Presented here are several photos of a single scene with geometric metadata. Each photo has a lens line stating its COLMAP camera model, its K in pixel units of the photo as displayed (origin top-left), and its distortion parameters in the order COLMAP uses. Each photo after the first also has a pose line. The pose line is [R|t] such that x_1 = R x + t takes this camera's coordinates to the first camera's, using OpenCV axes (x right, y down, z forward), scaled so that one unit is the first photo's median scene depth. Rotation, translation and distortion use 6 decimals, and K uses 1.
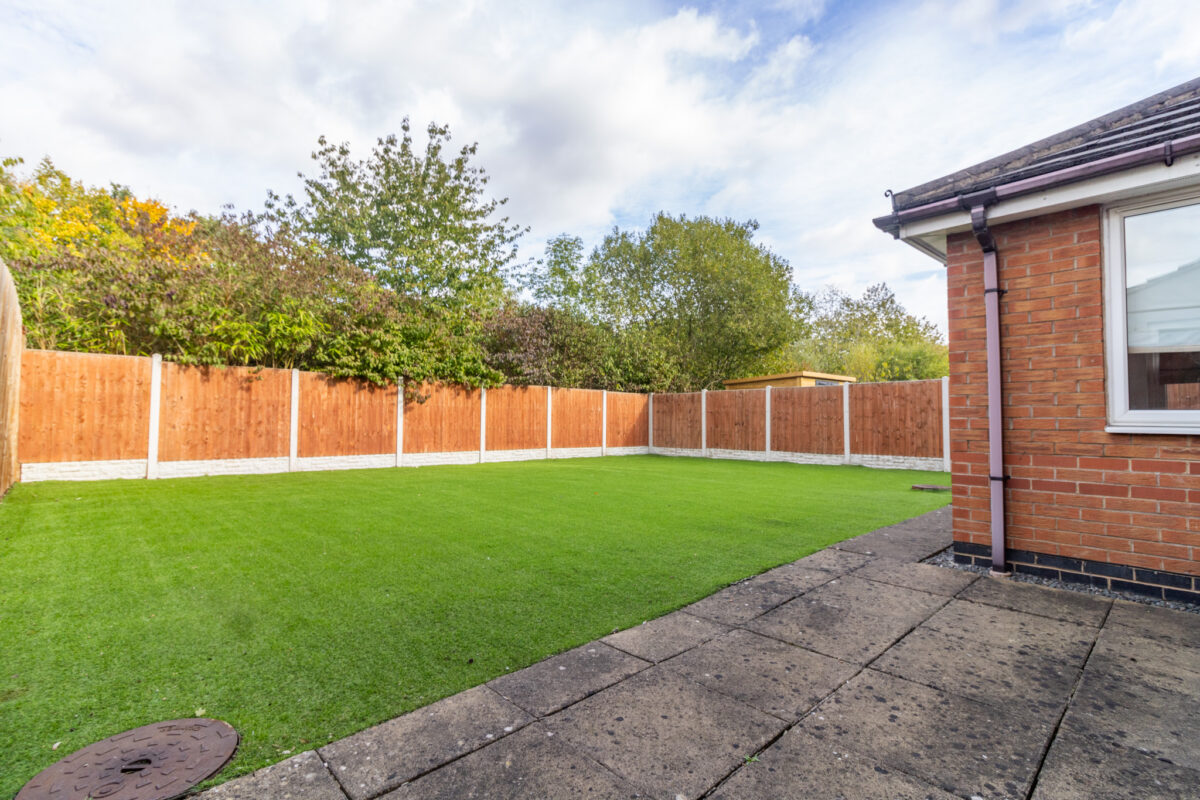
lens RADIAL K [[553.7, 0, 600.2], [0, 553.7, 394.3], [0, 0, 1]] dist [0.001225, 0.000883]
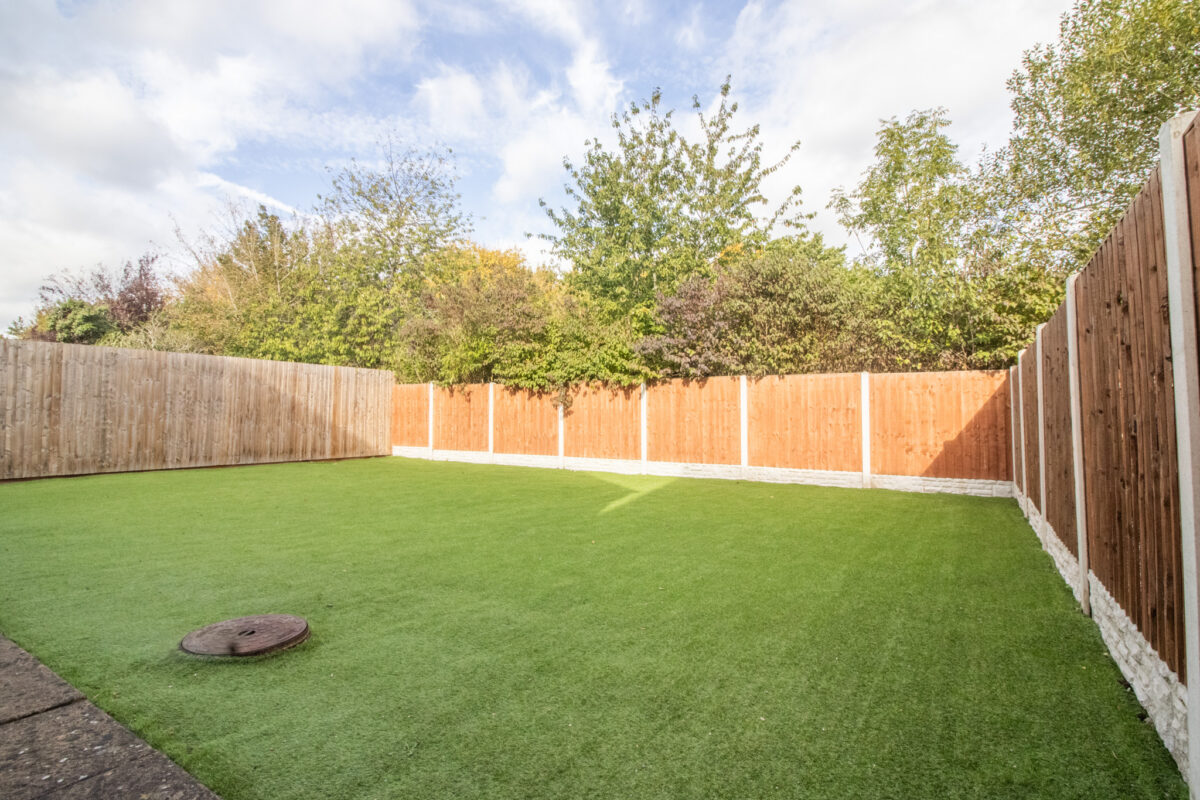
lens RADIAL K [[553.7, 0, 600.2], [0, 553.7, 394.3], [0, 0, 1]] dist [0.001225, 0.000883]
pose [[0.268631, -0.063188, -0.961168, 0.630446], [0.030054, 0.997910, -0.057203, 0.051937], [0.962774, -0.013520, 0.269969, 0.771570]]
